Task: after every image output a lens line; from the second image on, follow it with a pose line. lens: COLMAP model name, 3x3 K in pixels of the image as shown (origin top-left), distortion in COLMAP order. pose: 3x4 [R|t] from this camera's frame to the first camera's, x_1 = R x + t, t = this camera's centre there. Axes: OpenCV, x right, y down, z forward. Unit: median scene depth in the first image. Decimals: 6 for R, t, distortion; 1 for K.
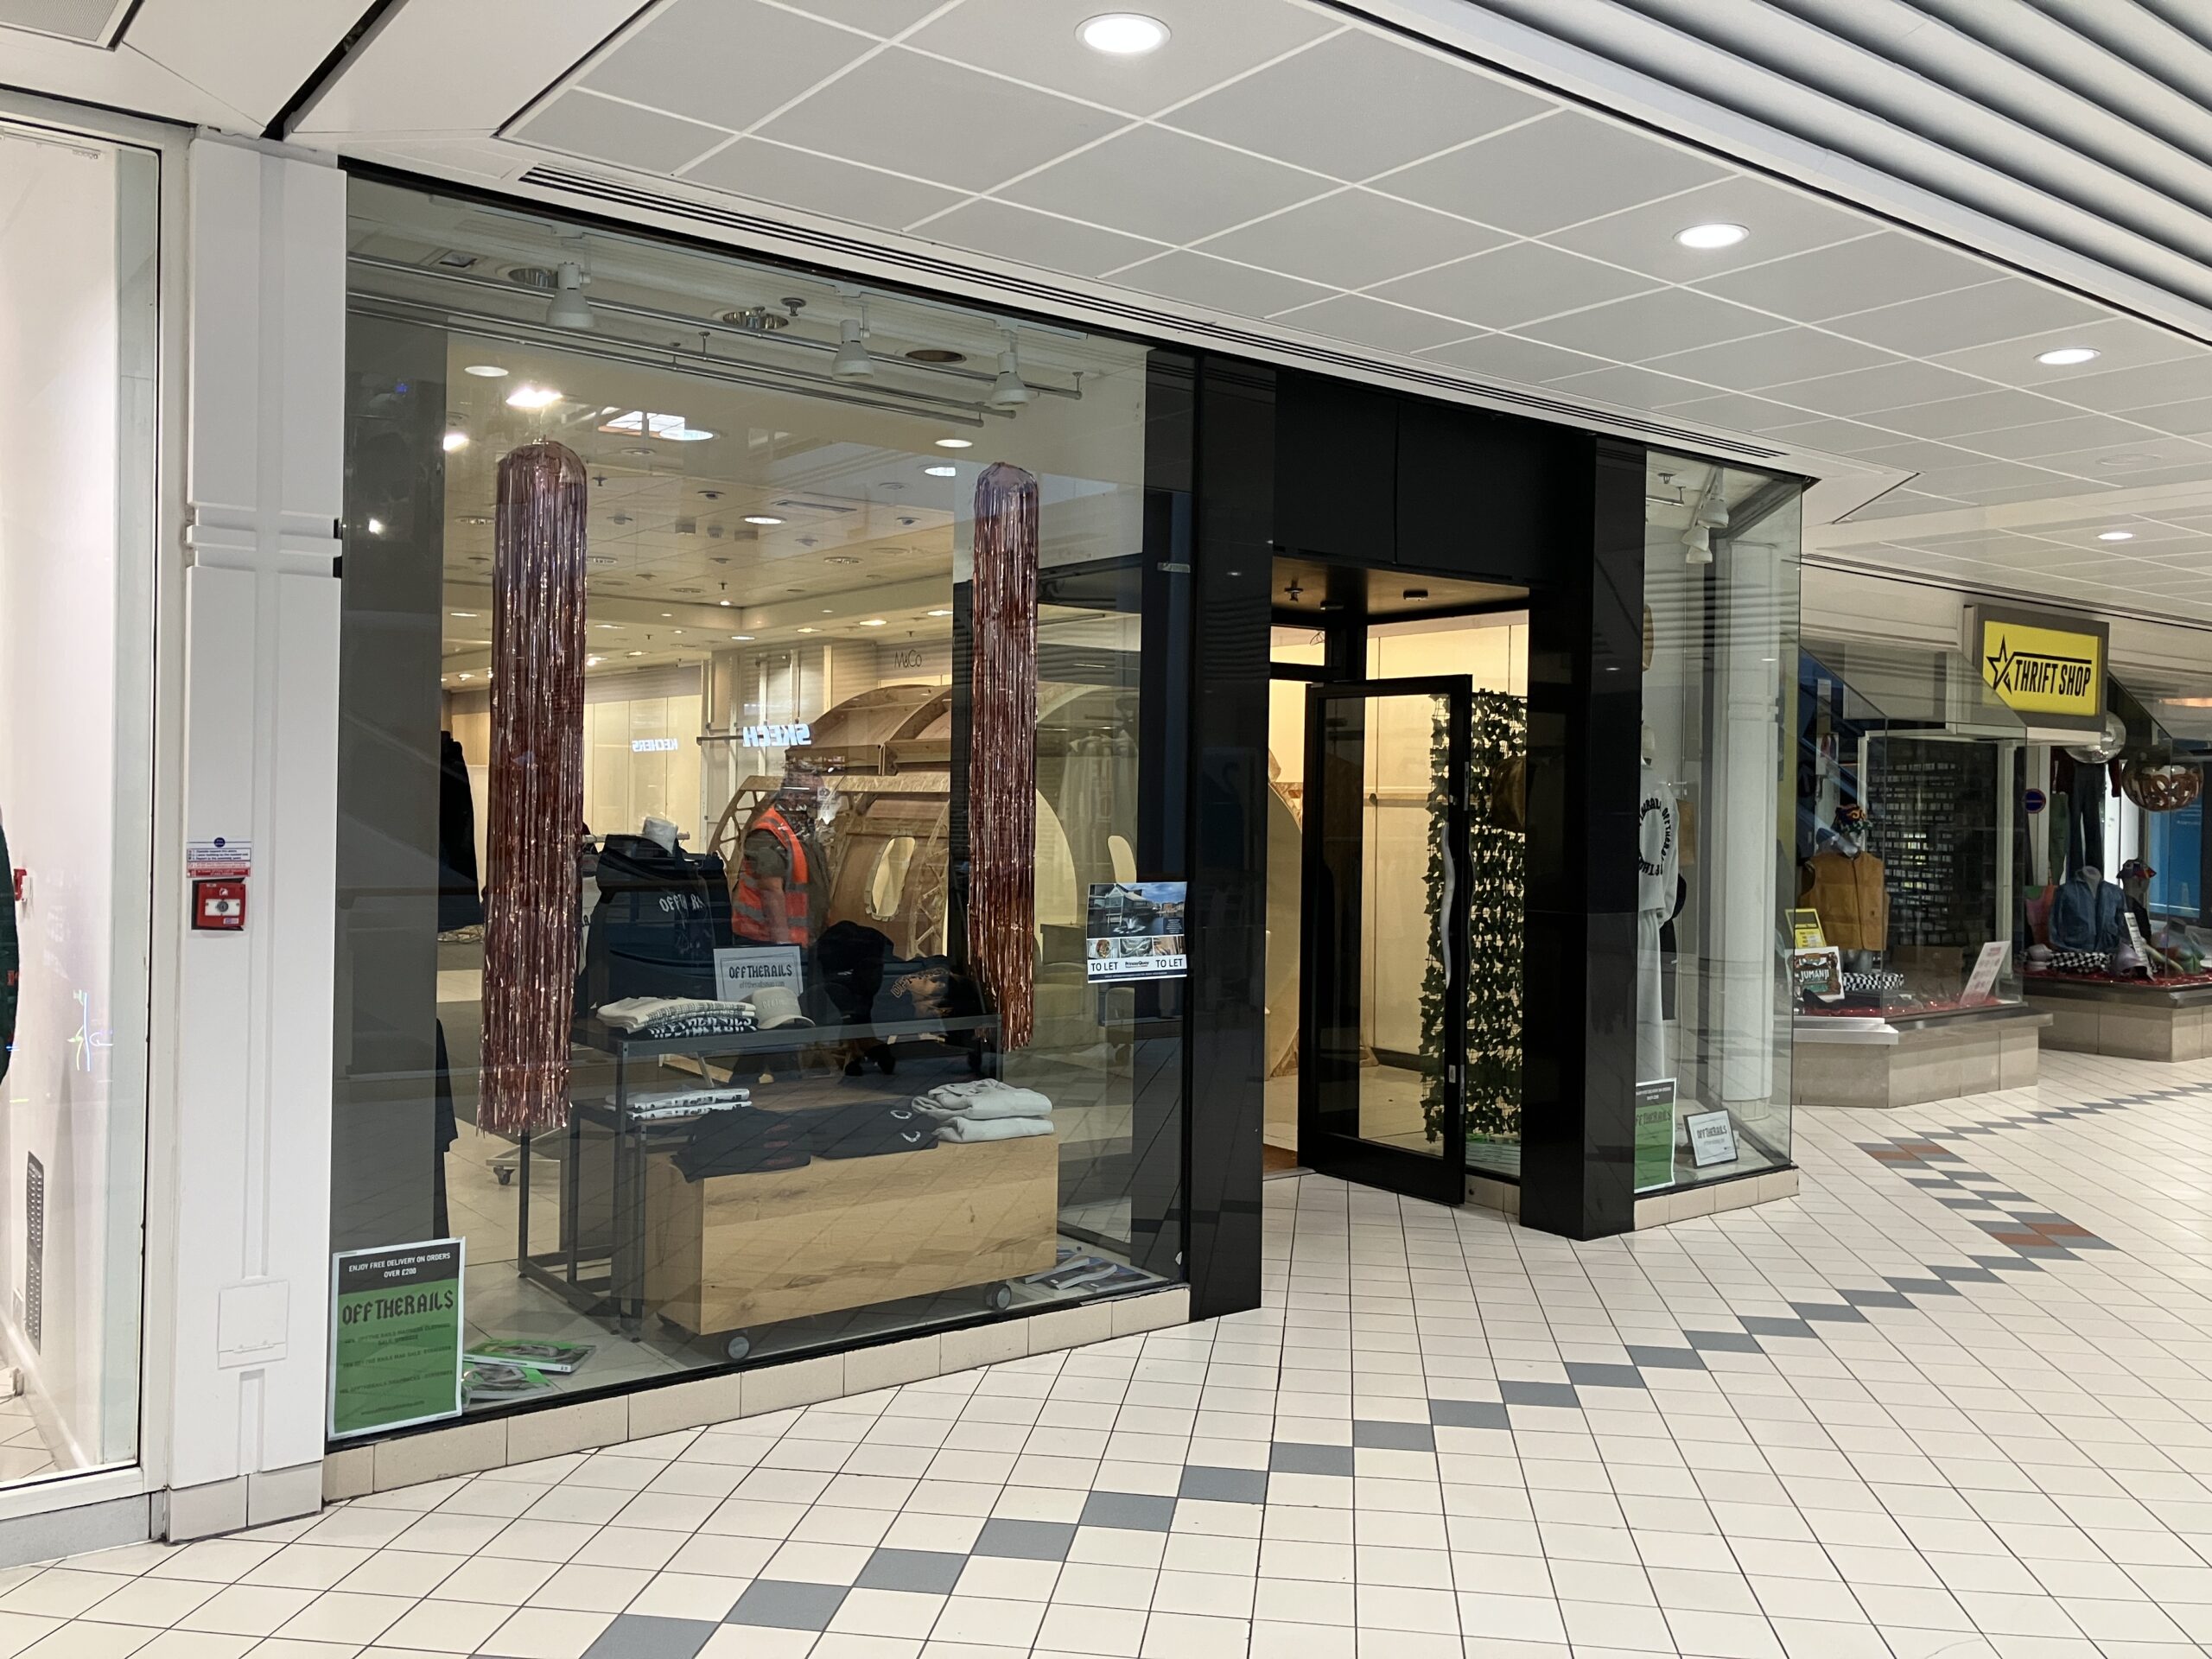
lens RADIAL K [[1800.5, 0, 1102.1], [0, 1800.5, 798.7], [0, 0, 1]] dist [0.005769, 0.003894]
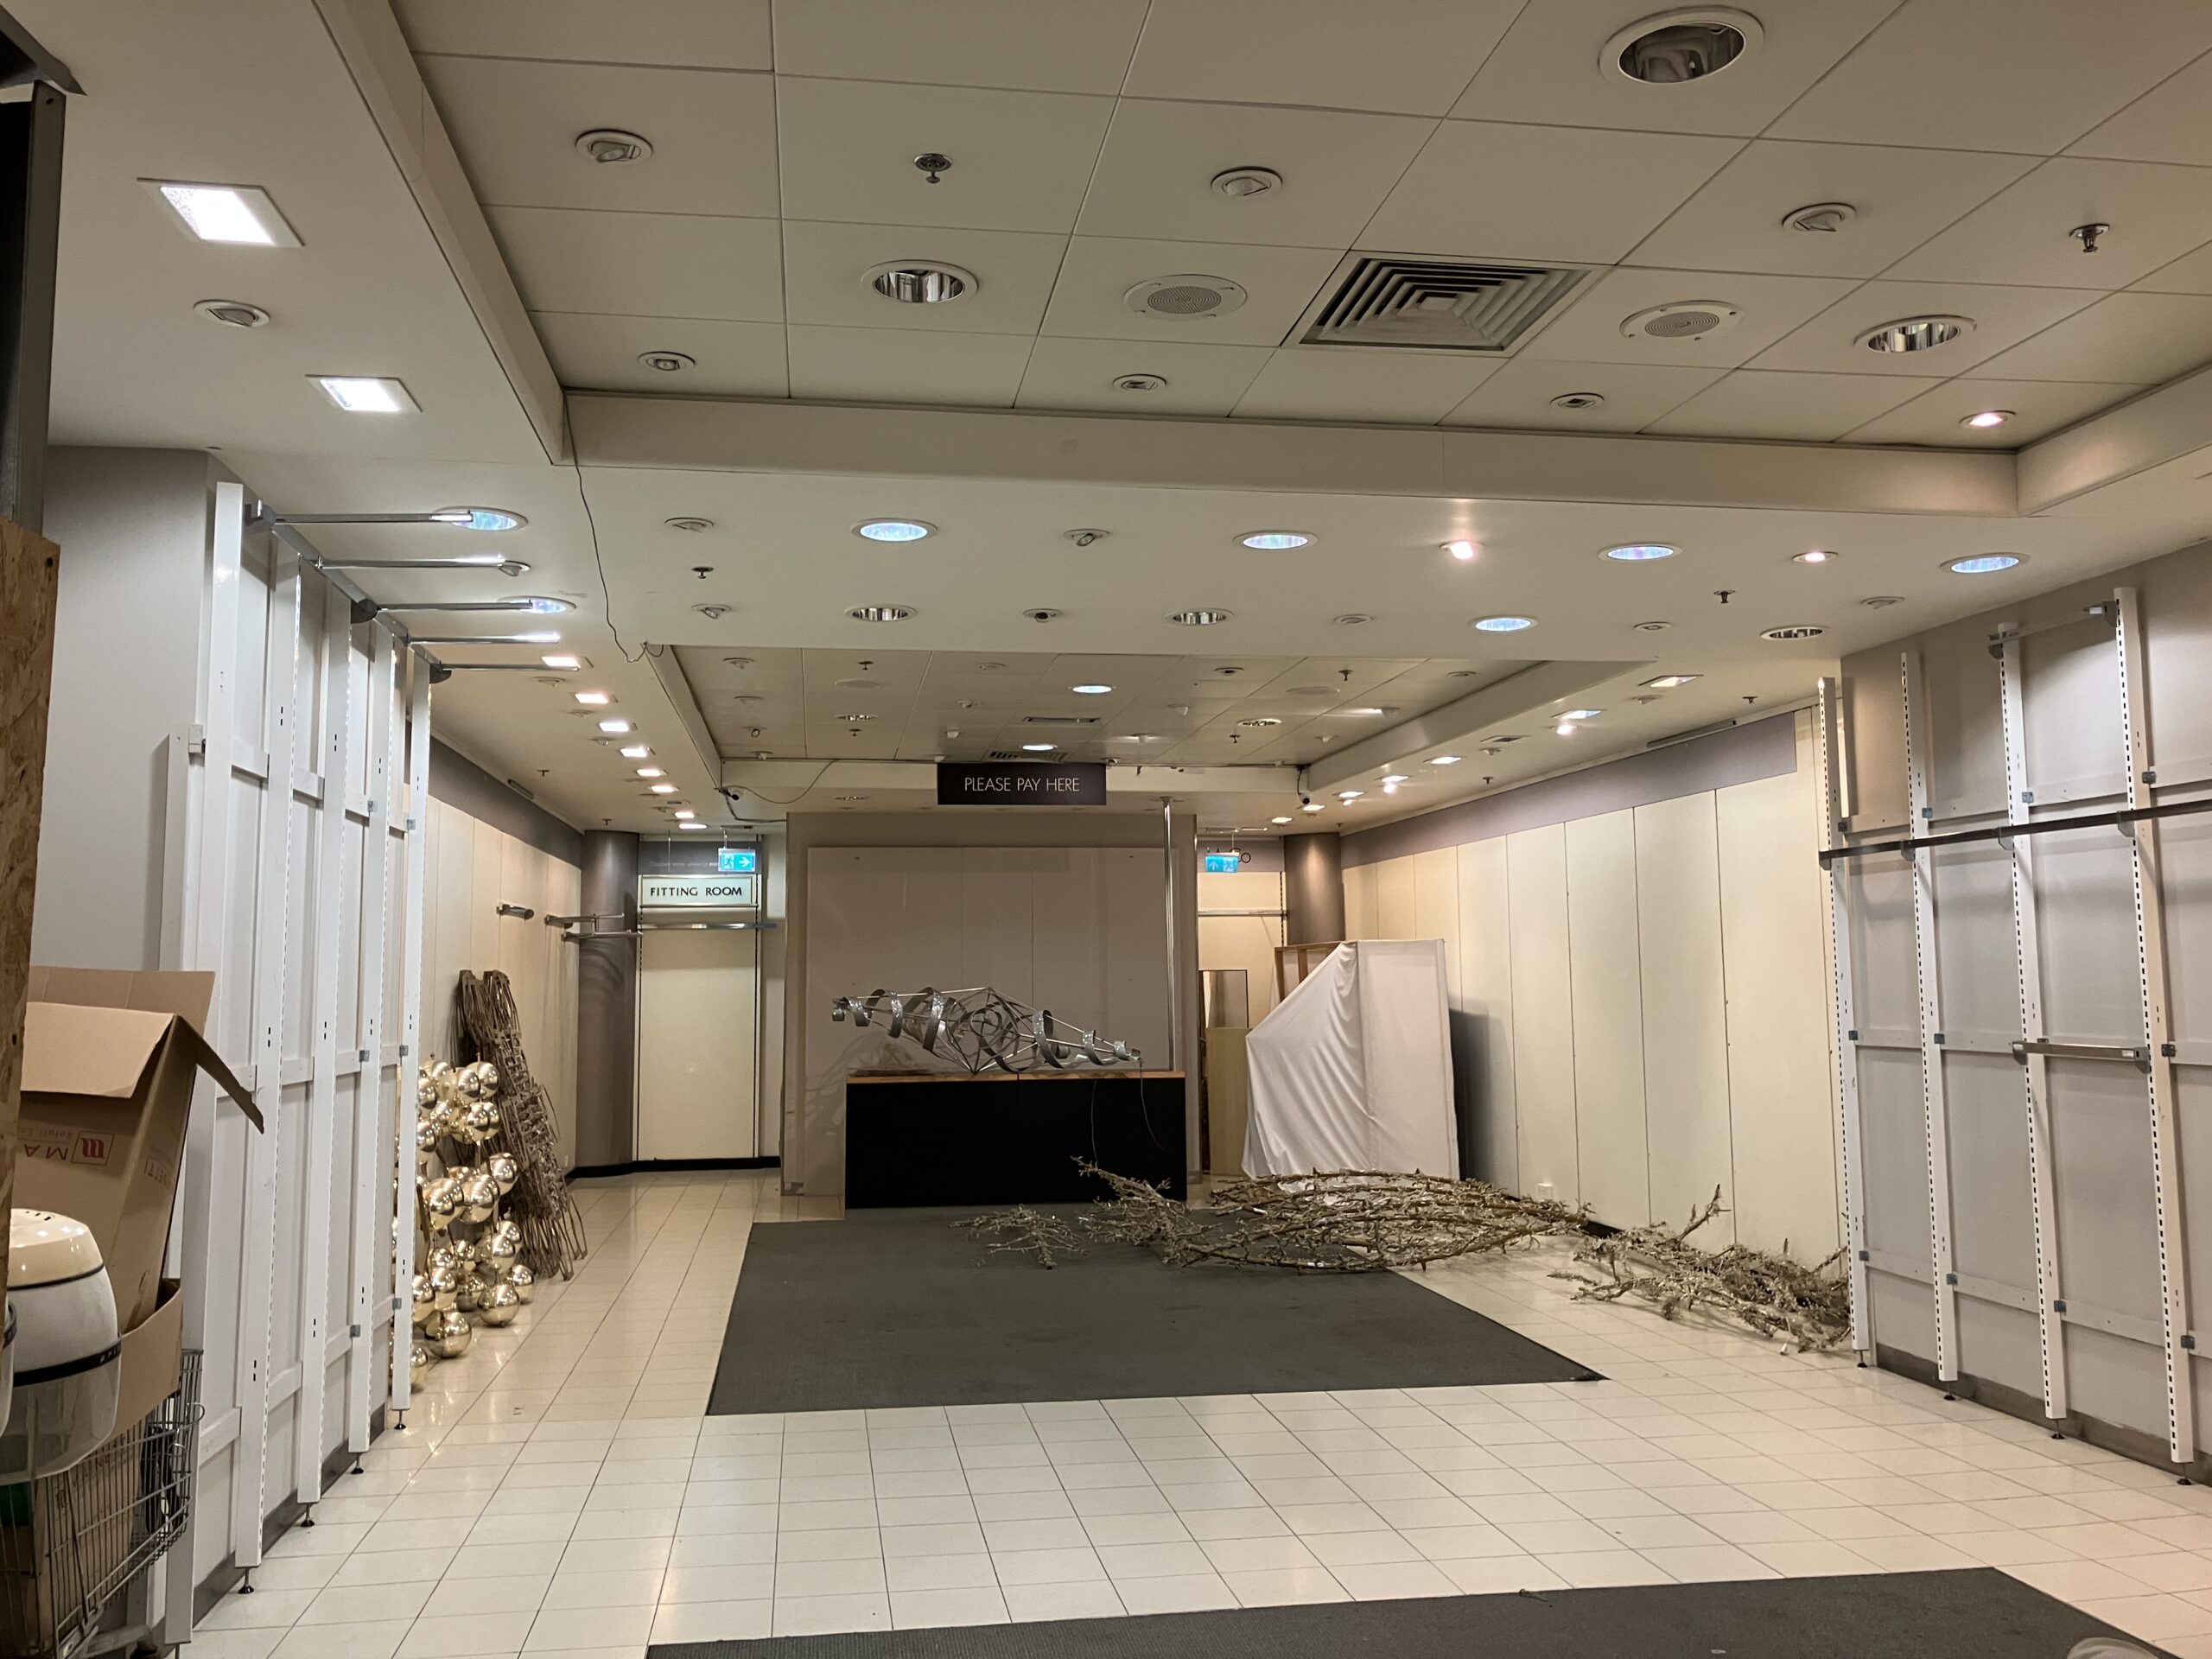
lens RADIAL K [[1800.5, 0, 1102.1], [0, 1800.5, 798.7], [0, 0, 1]] dist [0.005769, 0.003894]
pose [[0.874591, -0.075329, -0.478975, -0.172763], [0.026329, 0.993778, -0.108218, -0.003994], [0.484147, 0.082036, 0.871133, 0.549549]]
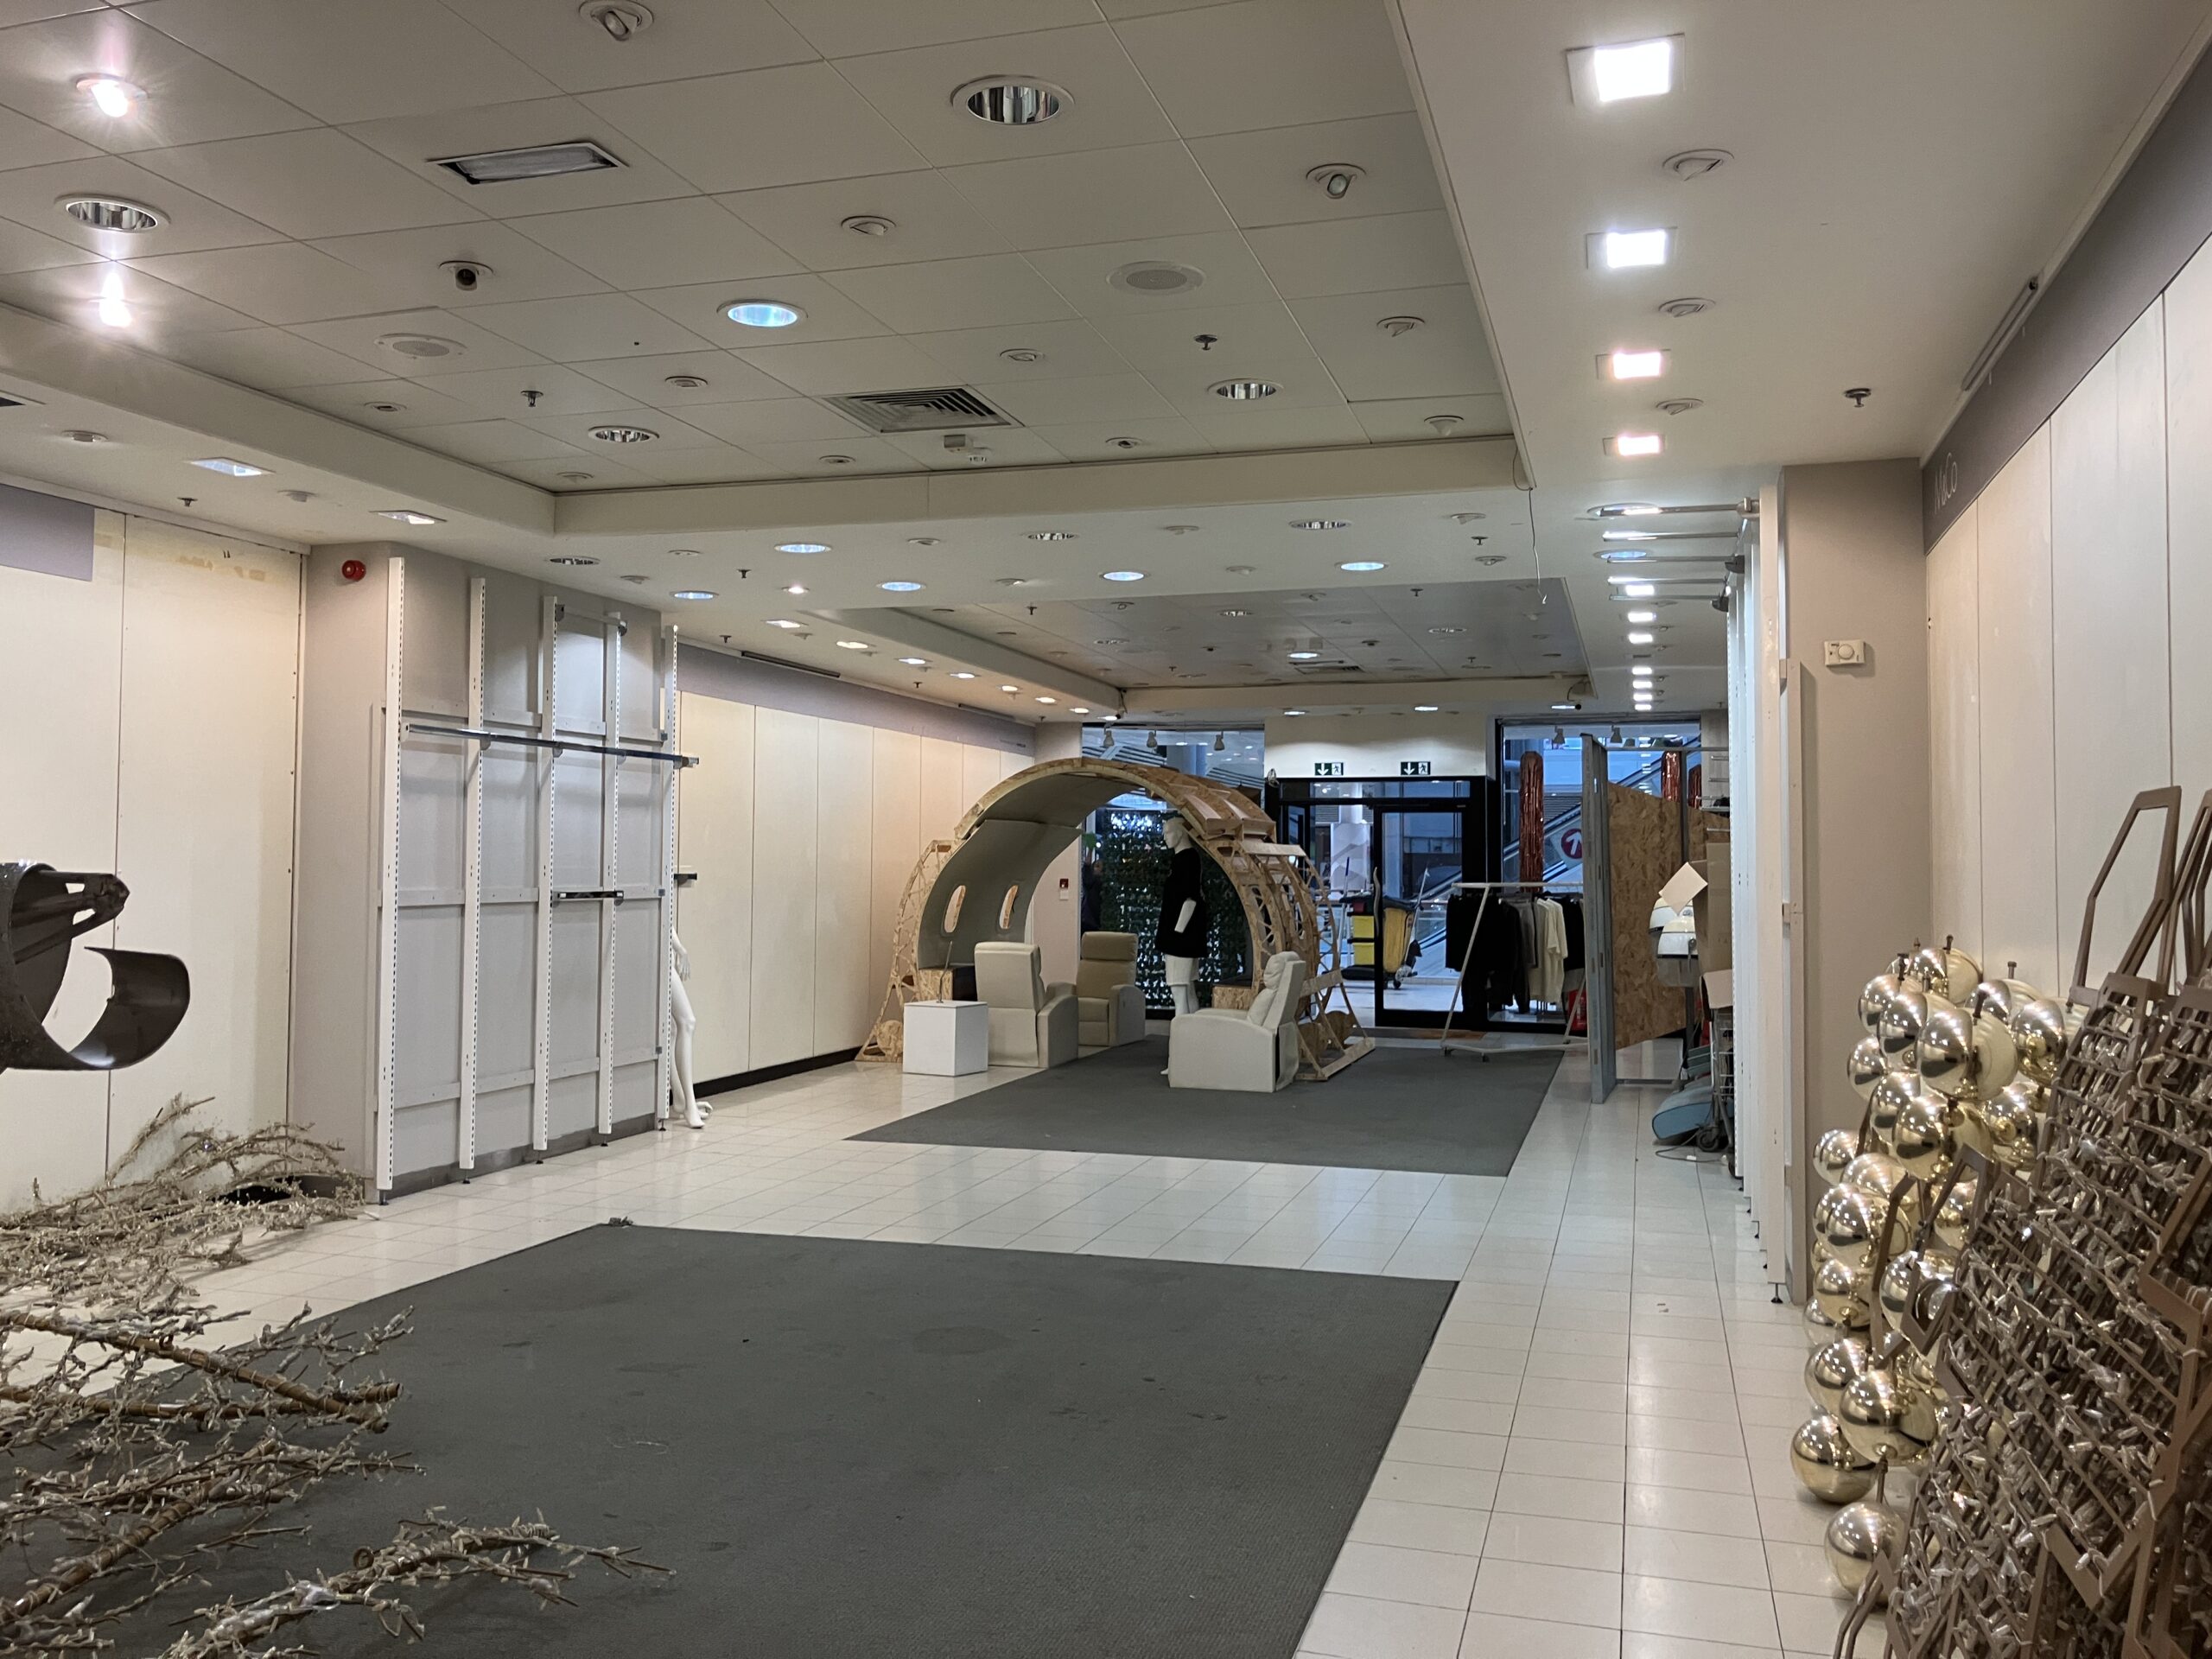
lens RADIAL K [[1800.5, 0, 1102.1], [0, 1800.5, 798.7], [0, 0, 1]] dist [0.005769, 0.003894]
pose [[-0.593590, 0.011650, 0.804683, -0.728726], [-0.012719, 0.999635, -0.023854, -0.006258], [-0.804667, -0.024394, -0.593225, 1.171635]]
